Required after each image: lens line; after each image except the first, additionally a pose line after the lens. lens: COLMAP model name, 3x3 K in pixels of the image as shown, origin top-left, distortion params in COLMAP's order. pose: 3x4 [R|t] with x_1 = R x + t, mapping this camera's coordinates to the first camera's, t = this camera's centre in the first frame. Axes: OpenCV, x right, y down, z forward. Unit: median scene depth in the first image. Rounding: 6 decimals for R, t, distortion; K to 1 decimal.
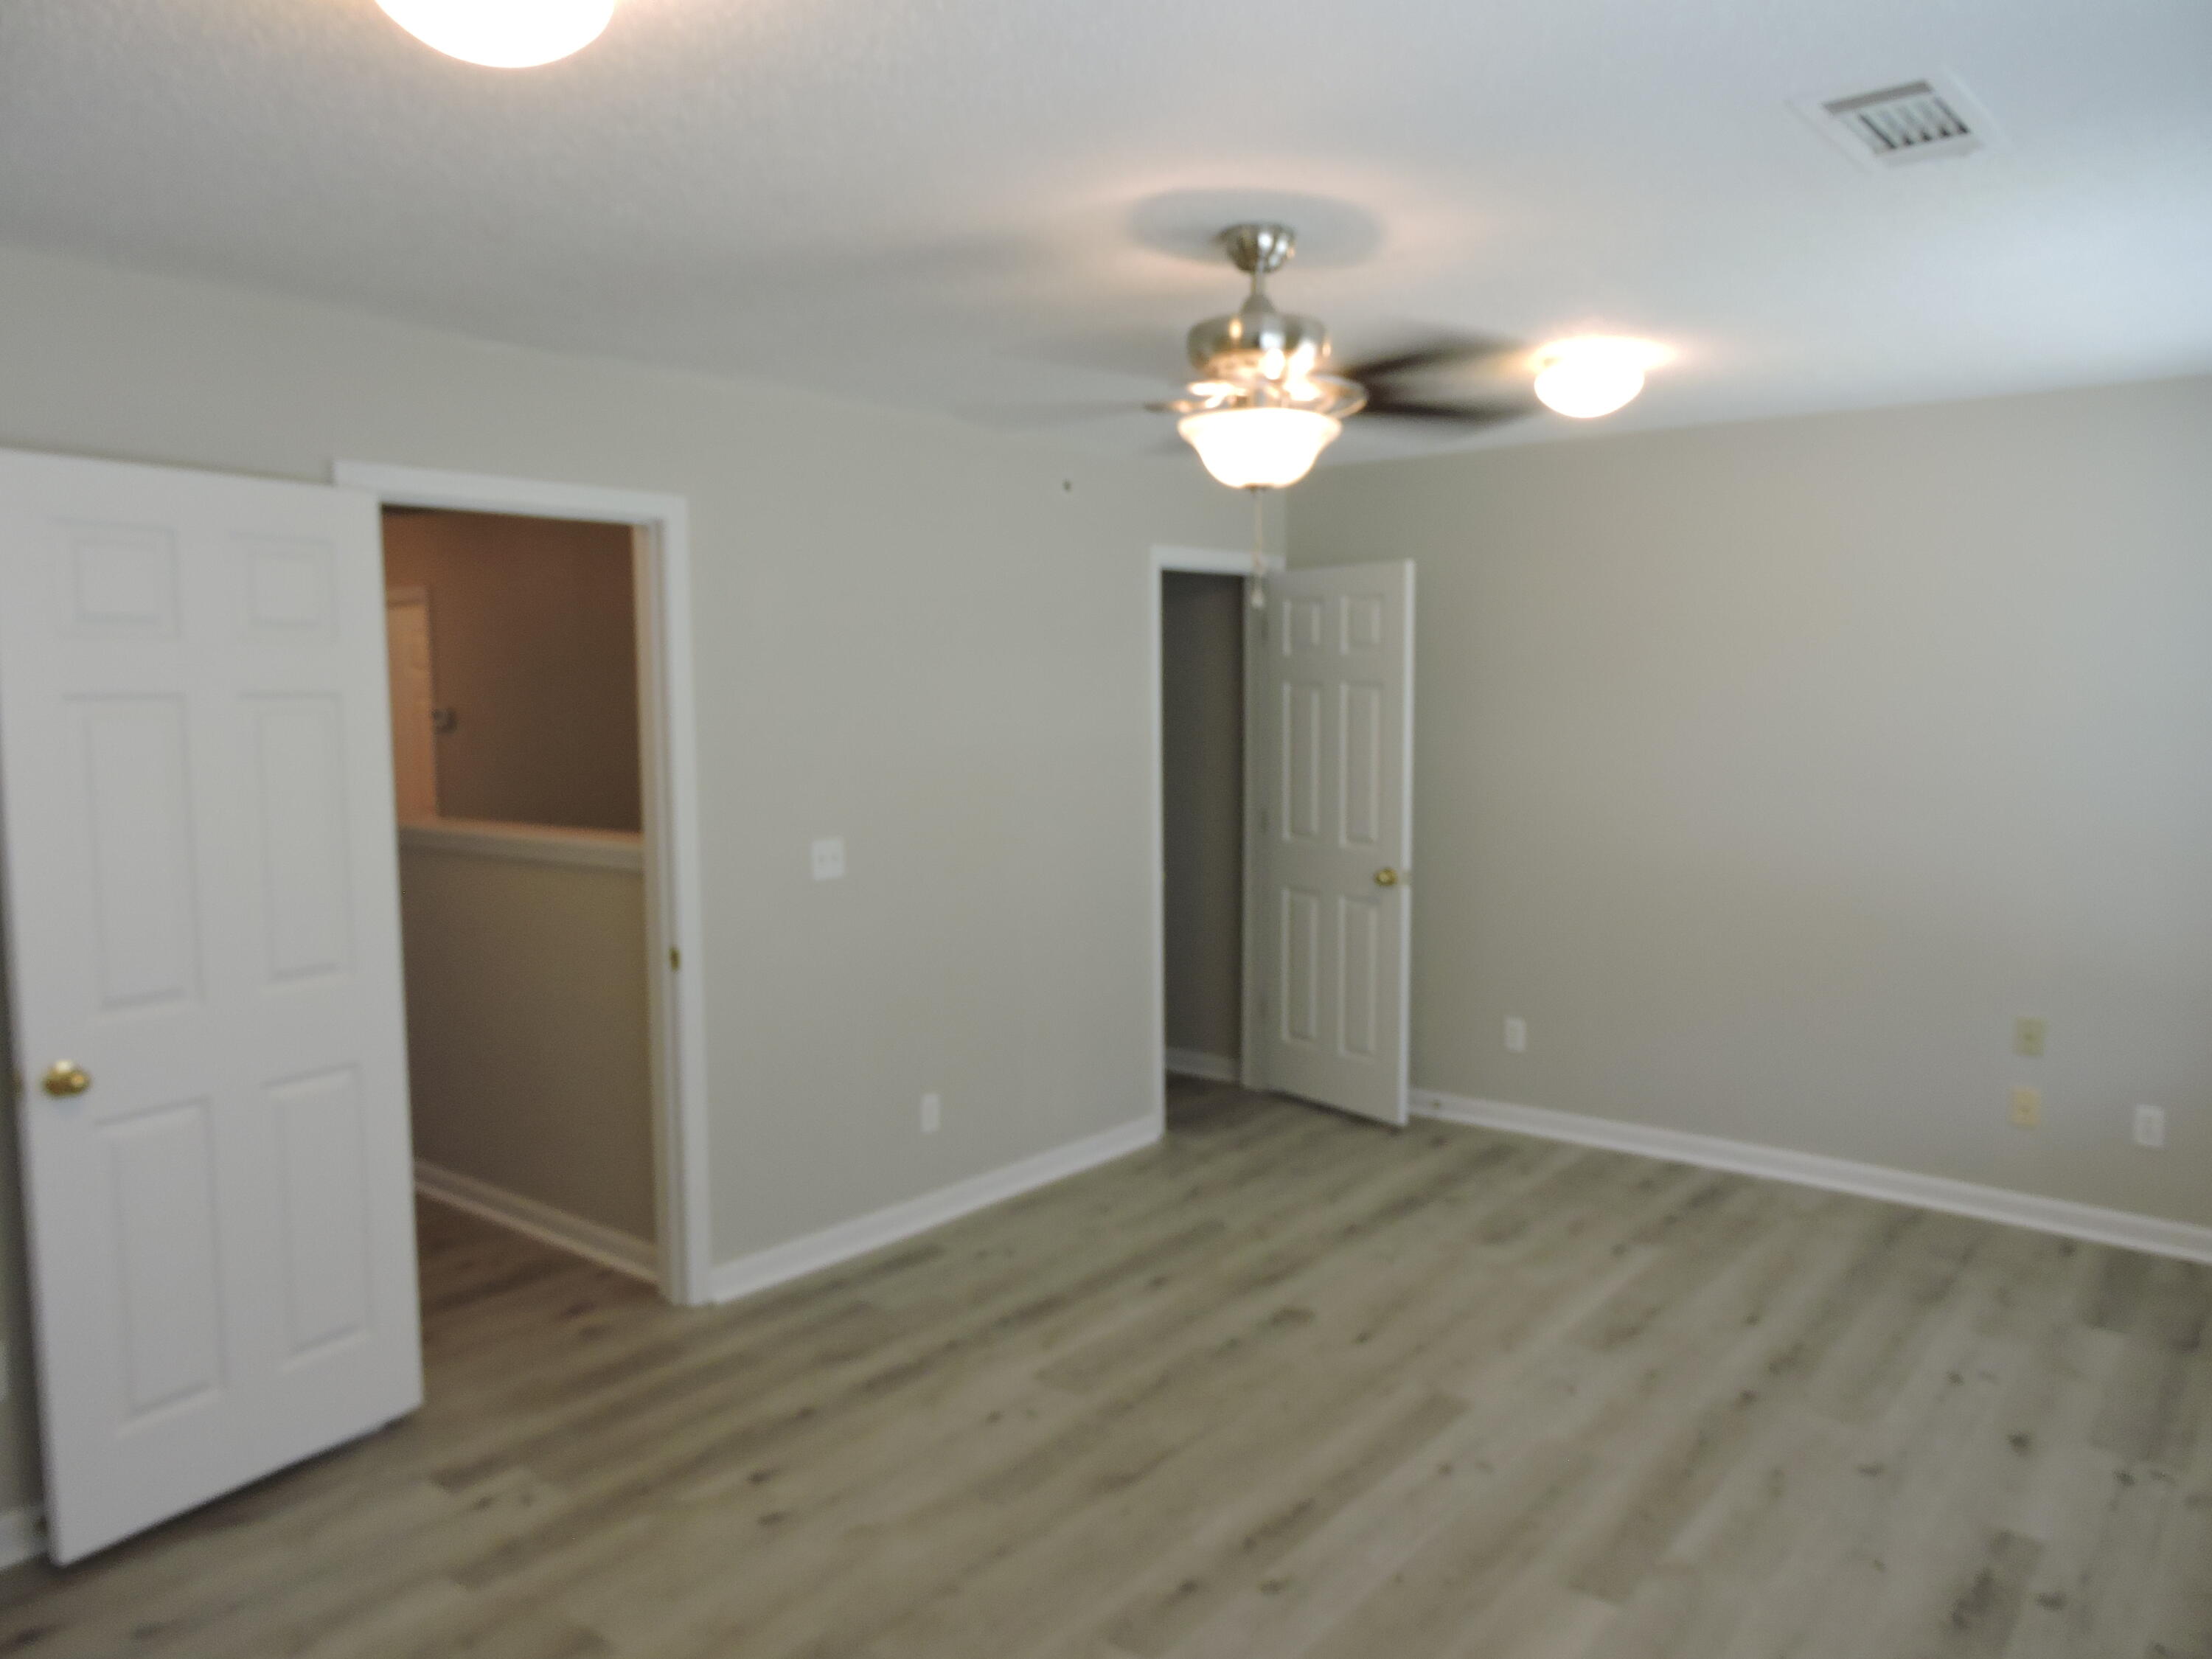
lens RADIAL K [[1576.1, 0, 1113.4], [0, 1576.1, 823.4], [0, 0, 1]] dist [-0.007485, 0.001887]
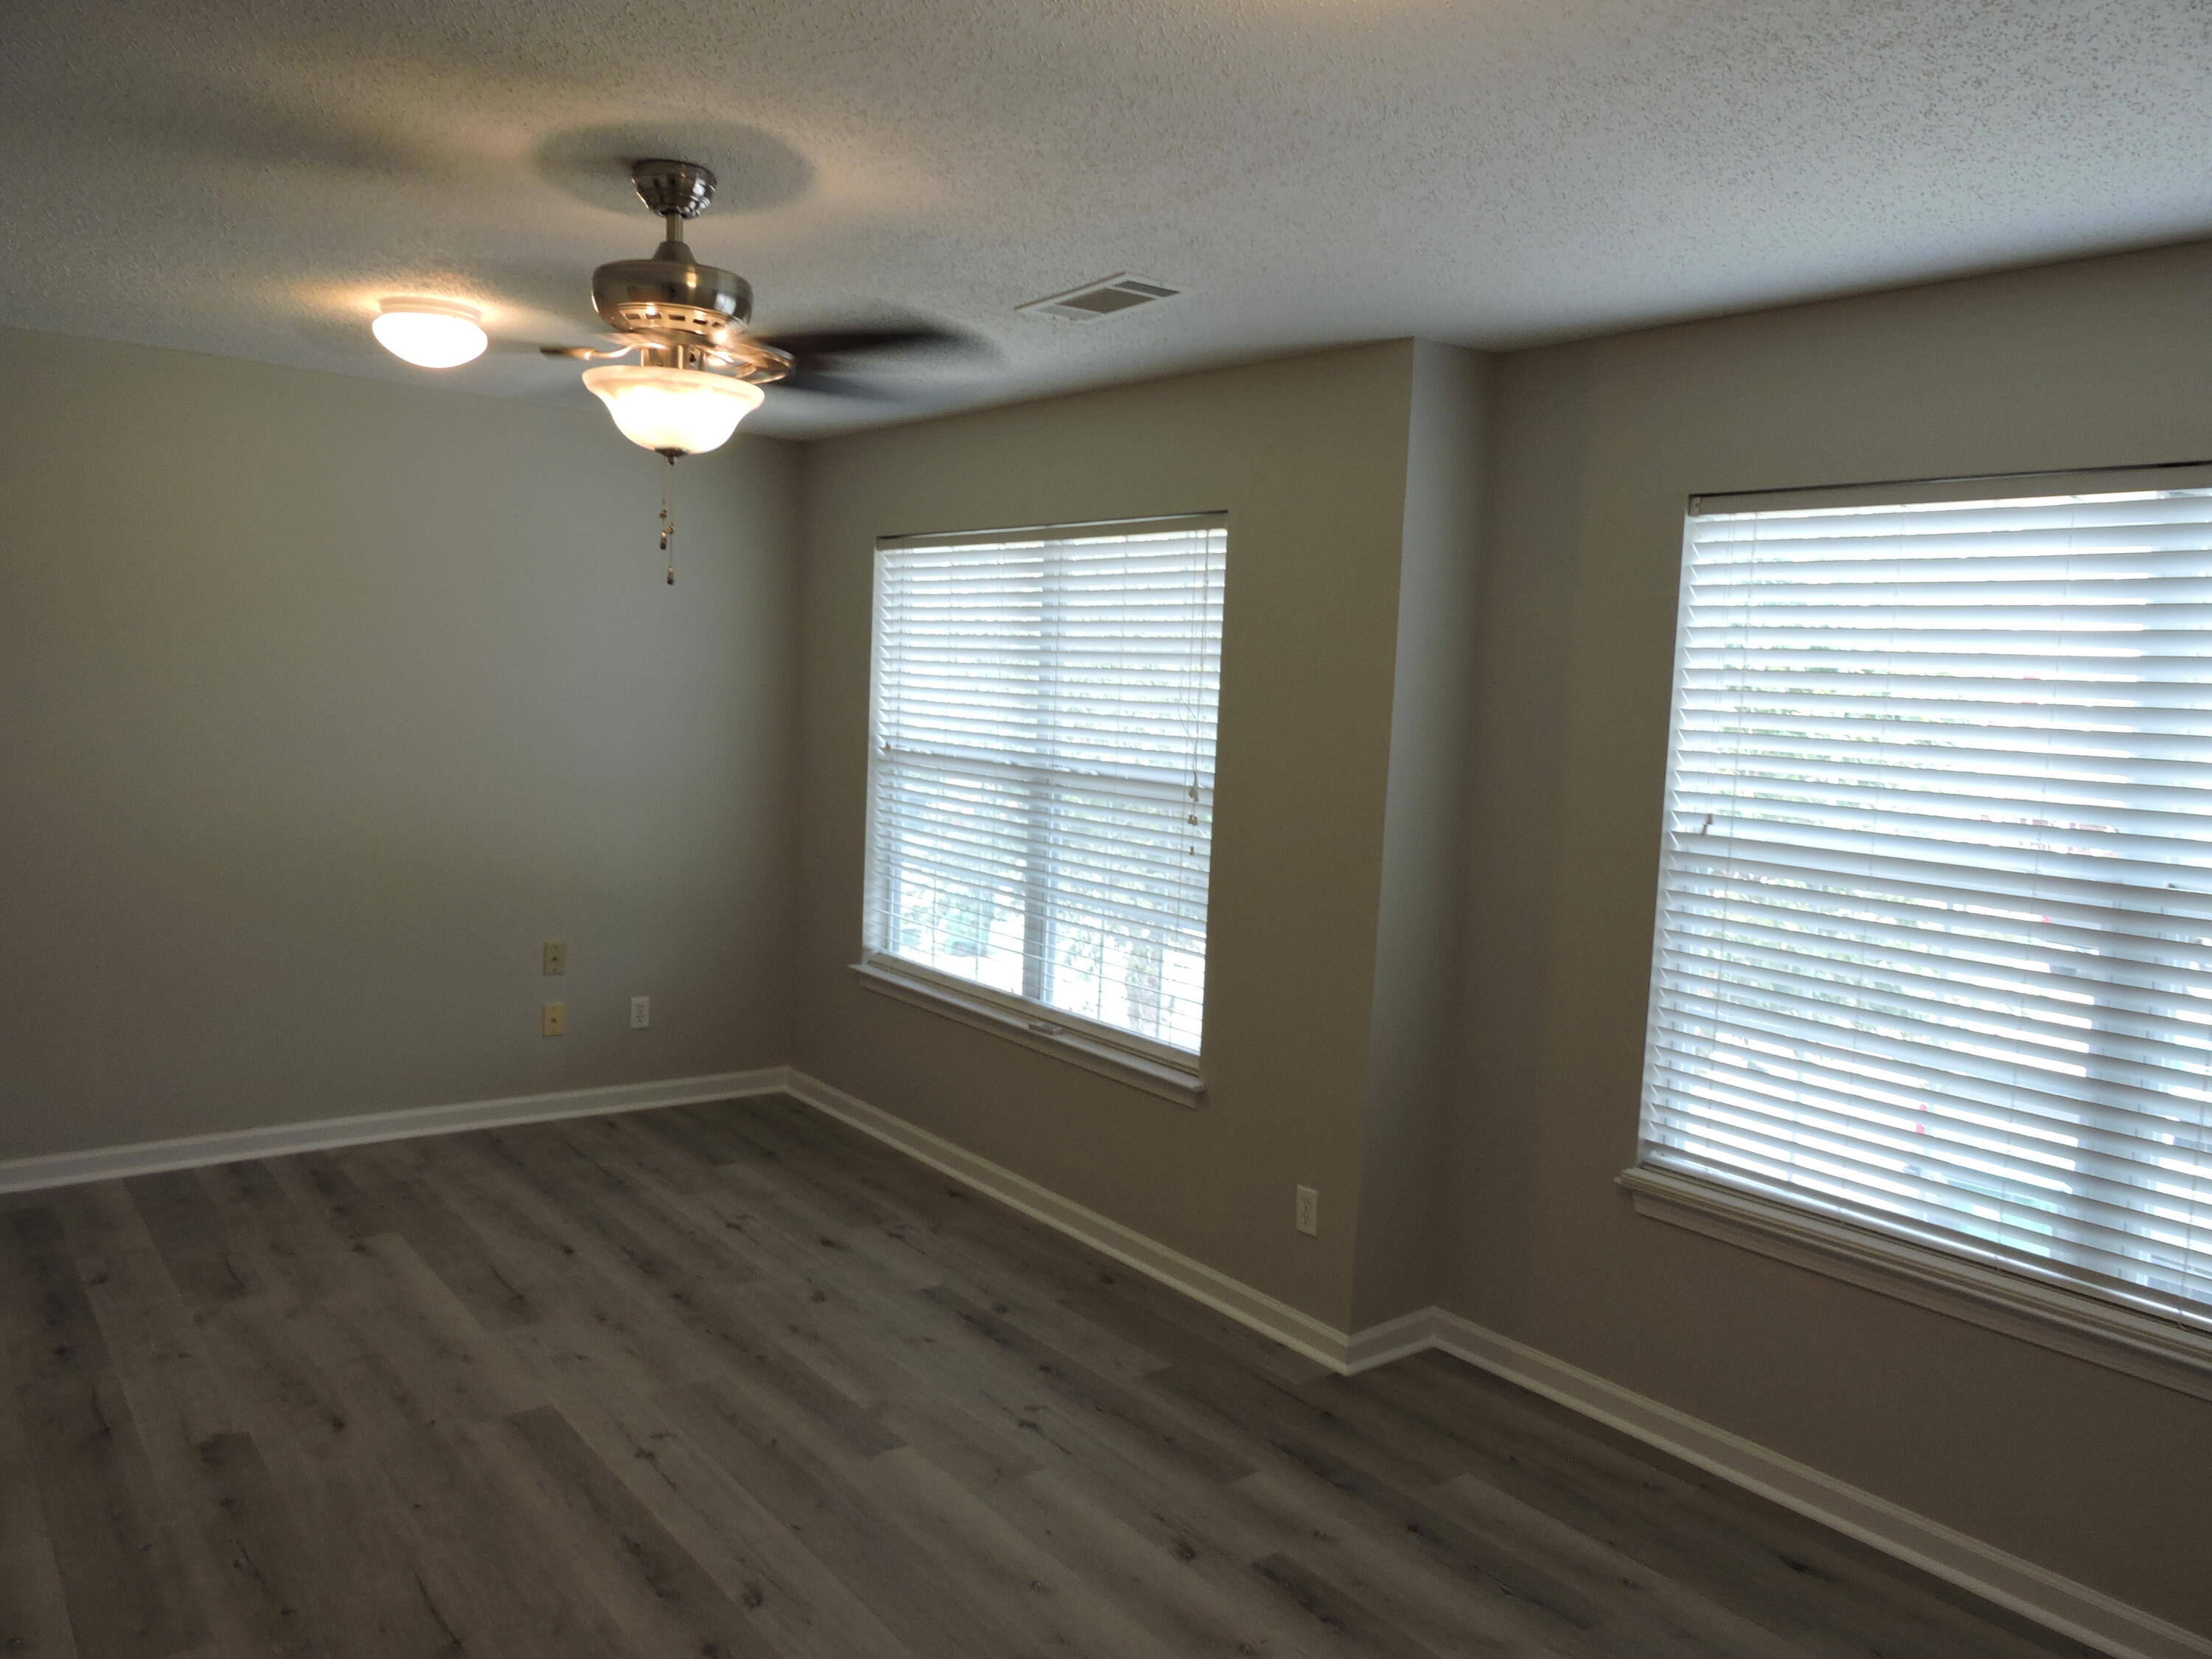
lens RADIAL K [[1576.1, 0, 1112.9], [0, 1576.1, 836.5], [0, 0, 1]] dist [-0.007485, 0.001887]
pose [[0.215593, -0.086069, 0.972683, -0.568503], [0.031980, 0.996196, 0.081061, -0.044930], [-0.975960, 0.013631, 0.217525, 0.417777]]
